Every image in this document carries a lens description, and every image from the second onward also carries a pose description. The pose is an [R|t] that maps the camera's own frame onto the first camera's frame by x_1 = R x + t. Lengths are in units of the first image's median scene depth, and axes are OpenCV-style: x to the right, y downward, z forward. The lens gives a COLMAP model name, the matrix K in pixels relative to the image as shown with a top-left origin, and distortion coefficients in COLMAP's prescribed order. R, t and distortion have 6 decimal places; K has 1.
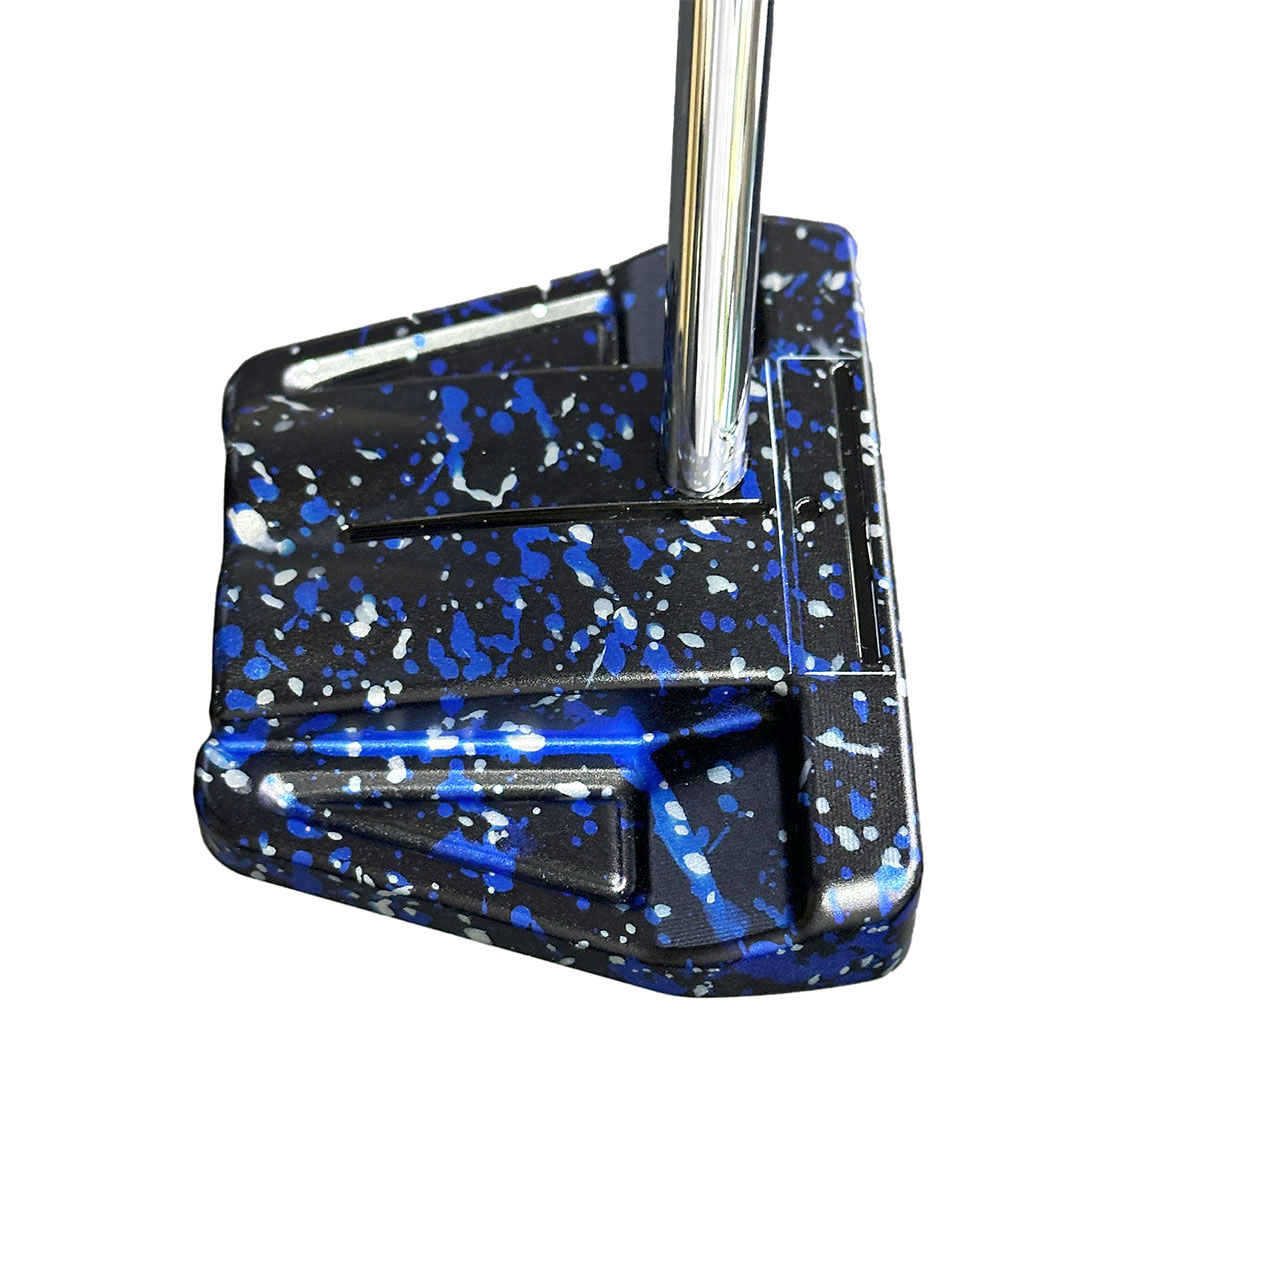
lens RADIAL K [[2478.3, 0, 635.7], [0, 2478.3, 639.8], [0, 0, 1]] dist [0.173529, -0.036226]
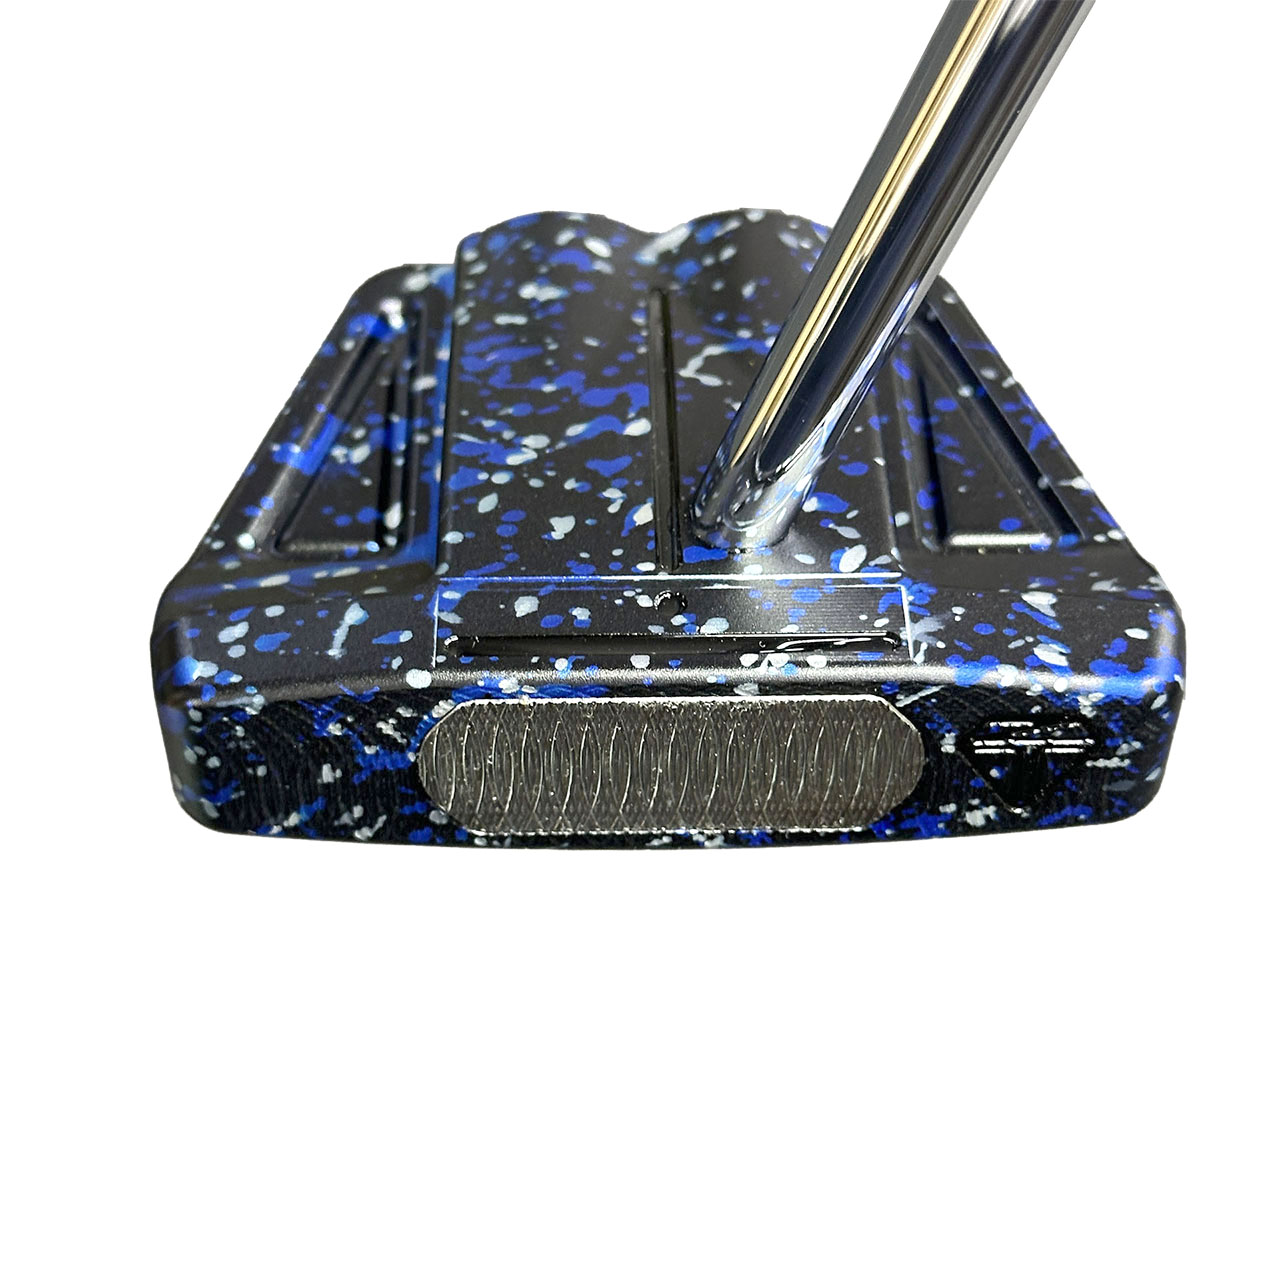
lens RADIAL K [[2478.3, 0, 635.7], [0, 2478.3, 639.8], [0, 0, 1]] dist [0.173529, -0.036226]
pose [[-0.012827, 0.704137, -0.709948, 0.681318], [-0.834943, 0.383126, 0.395075, -0.373334], [0.550187, 0.597834, 0.583000, 0.519307]]
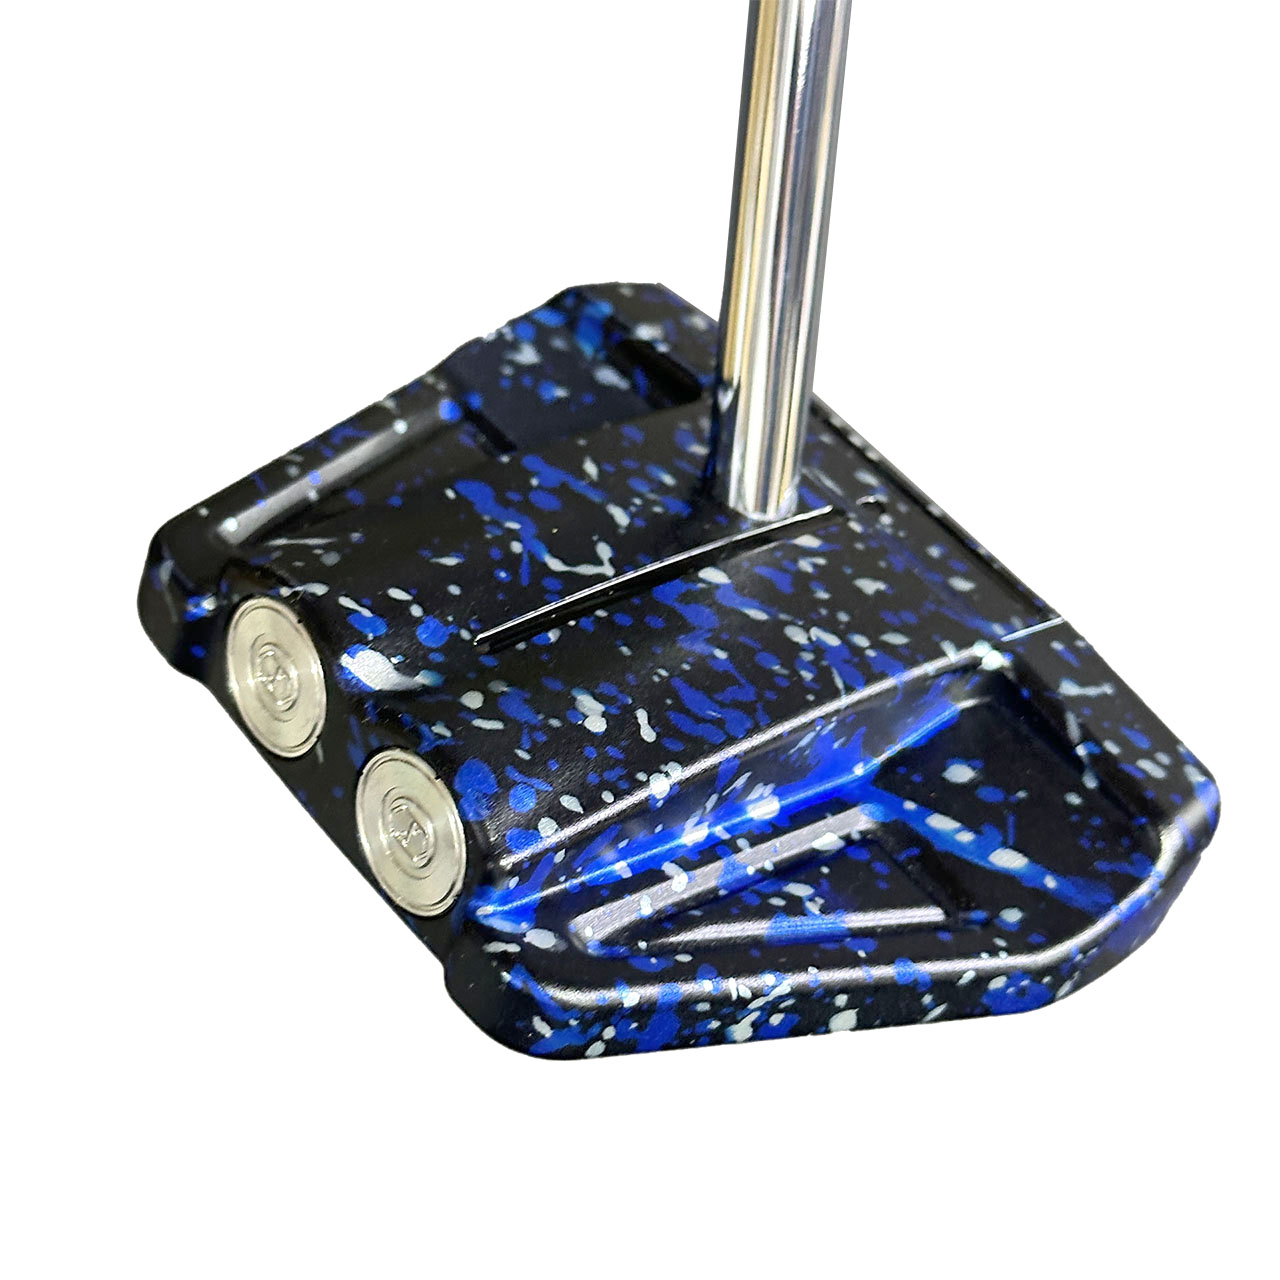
lens RADIAL K [[2478.3, 0, 635.7], [0, 2478.3, 639.8], [0, 0, 1]] dist [0.173529, -0.036226]
pose [[0.756239, -0.226175, 0.613961, -0.595365], [0.342728, 0.936253, -0.077248, 0.037495], [-0.557352, 0.268840, 0.785547, 0.327466]]
